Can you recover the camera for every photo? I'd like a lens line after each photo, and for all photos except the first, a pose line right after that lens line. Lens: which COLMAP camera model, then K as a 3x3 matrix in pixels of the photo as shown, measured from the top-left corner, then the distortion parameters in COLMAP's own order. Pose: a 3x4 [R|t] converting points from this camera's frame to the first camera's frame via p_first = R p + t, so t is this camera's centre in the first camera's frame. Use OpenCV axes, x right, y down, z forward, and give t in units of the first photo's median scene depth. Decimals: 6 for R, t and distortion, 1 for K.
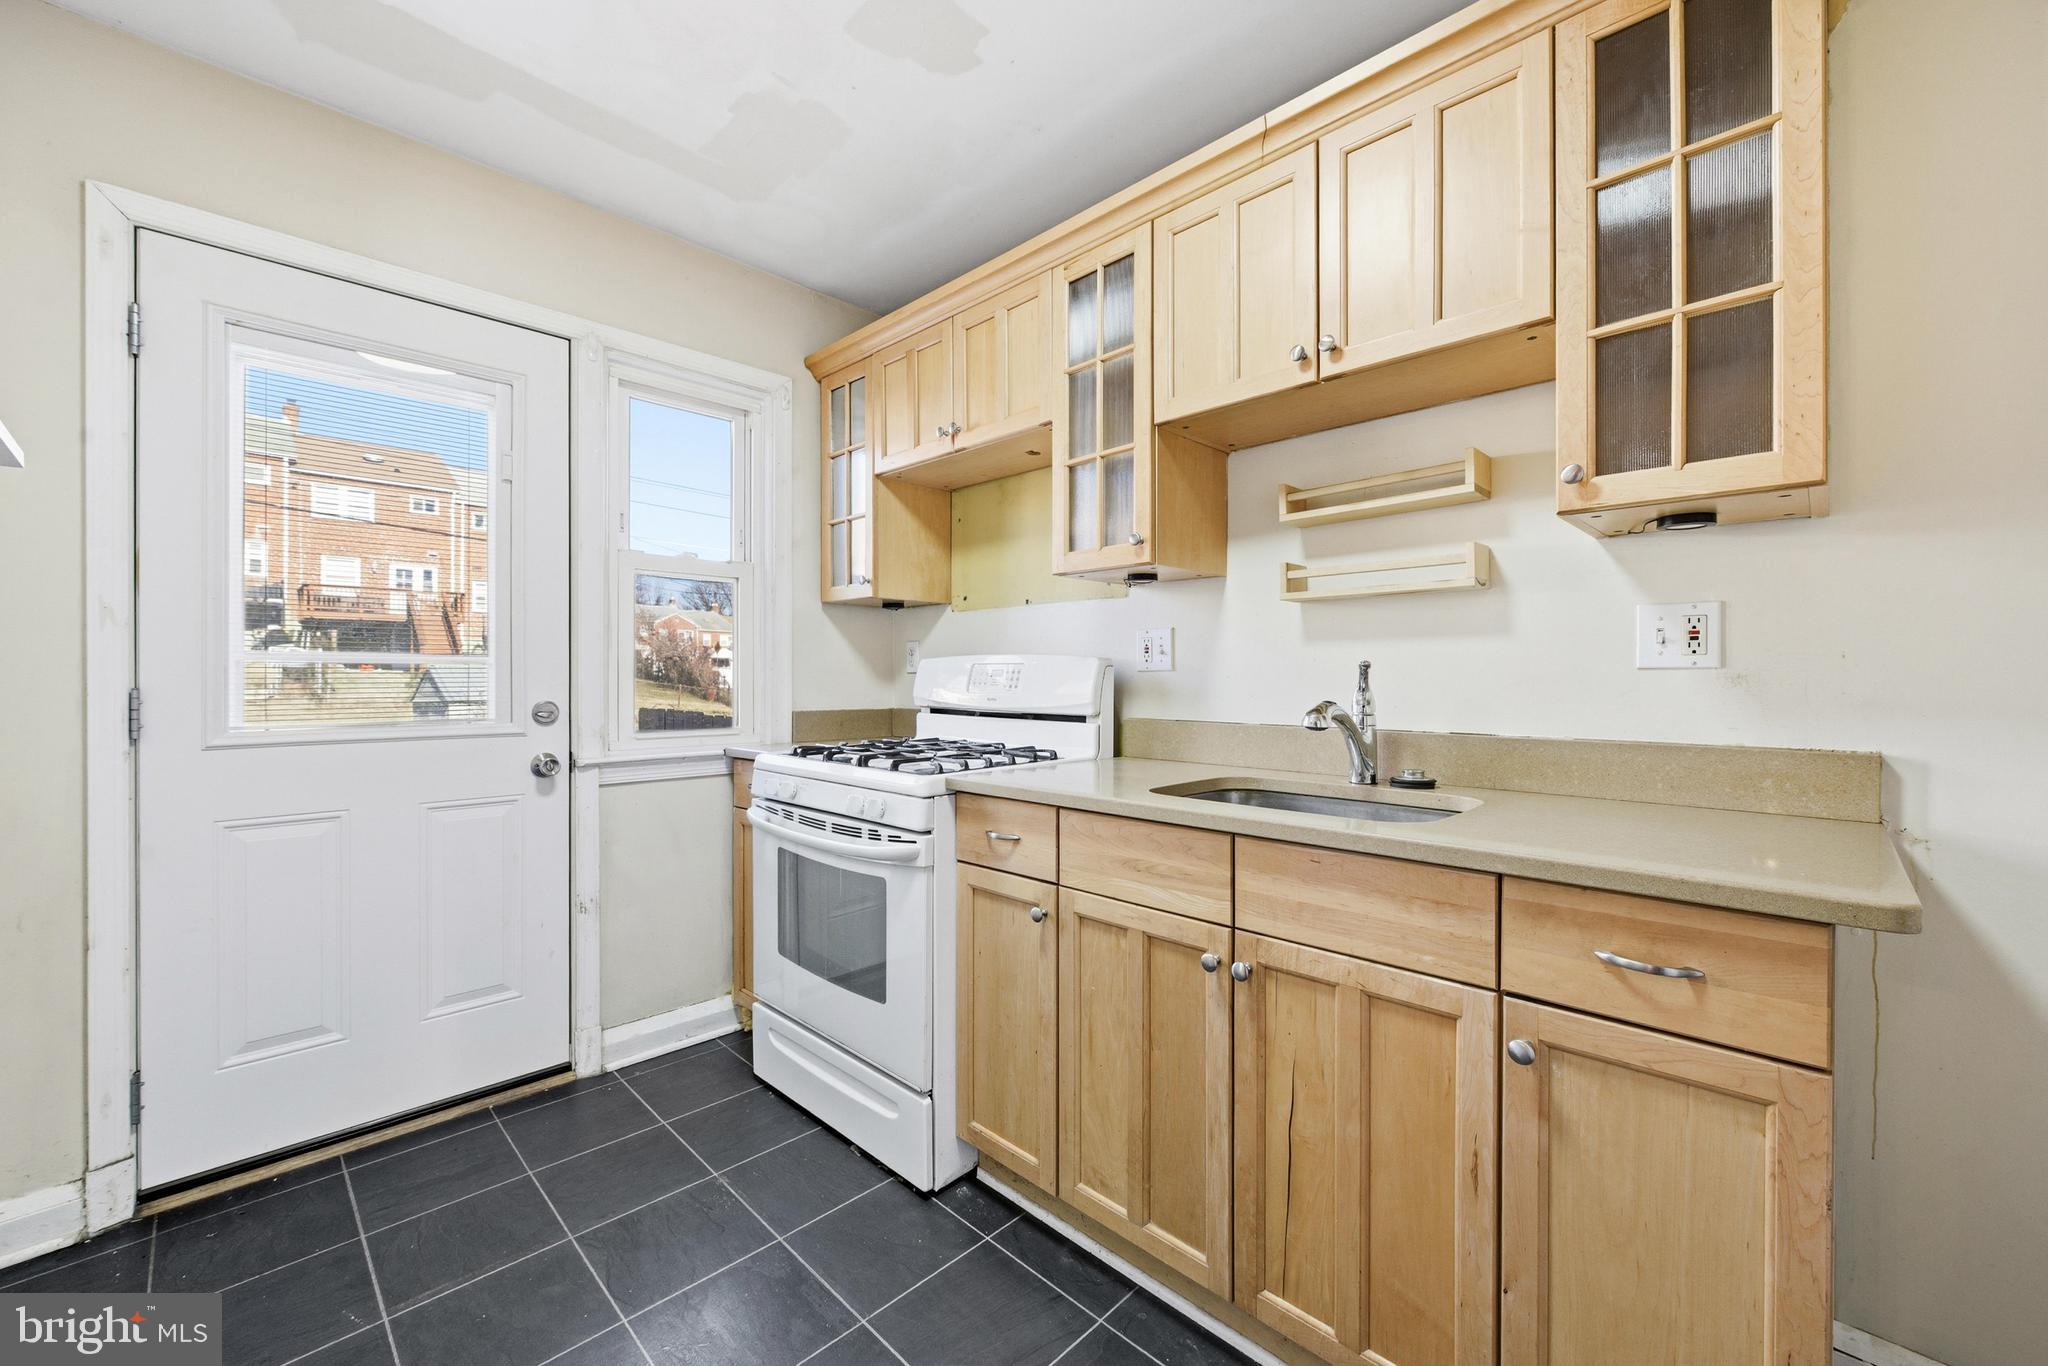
lens RADIAL K [[816.9, 0, 1032.7], [0, 816.9, 673.1], [0, 0, 1]] dist [-0.002004, -0.000411]
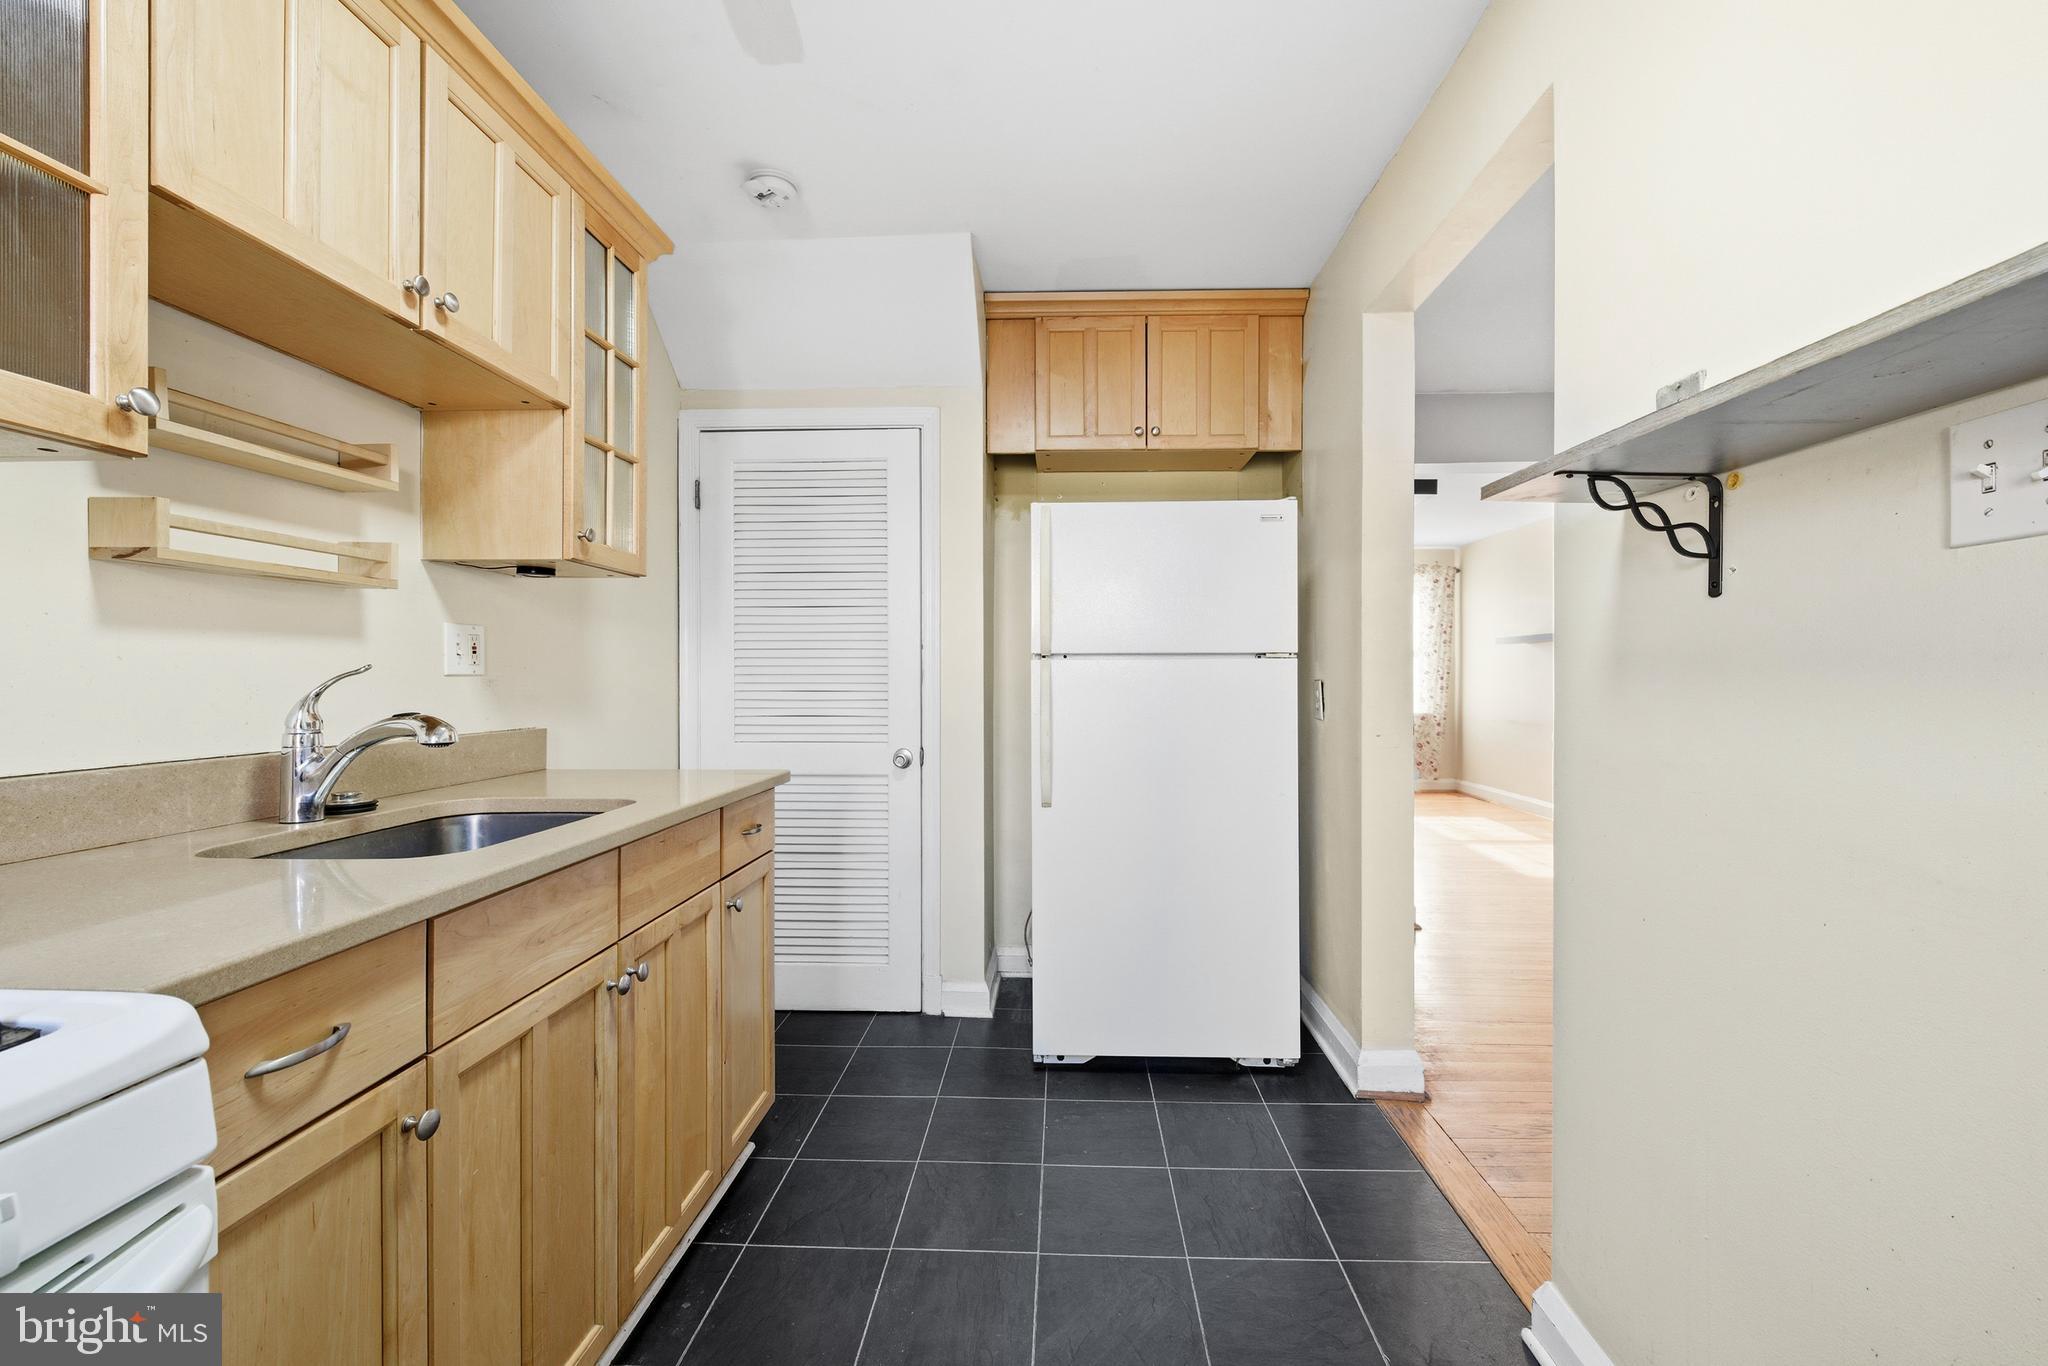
lens RADIAL K [[816.9, 0, 1036.0], [0, 816.9, 678.4], [0, 0, 1]] dist [-0.002004, -0.000411]
pose [[-0.669026, -0.001127, 0.743239, -0.222091], [-0.001287, 0.999999, 0.000358, -0.000983], [-0.743238, -0.000716, -0.669026, 0.351376]]
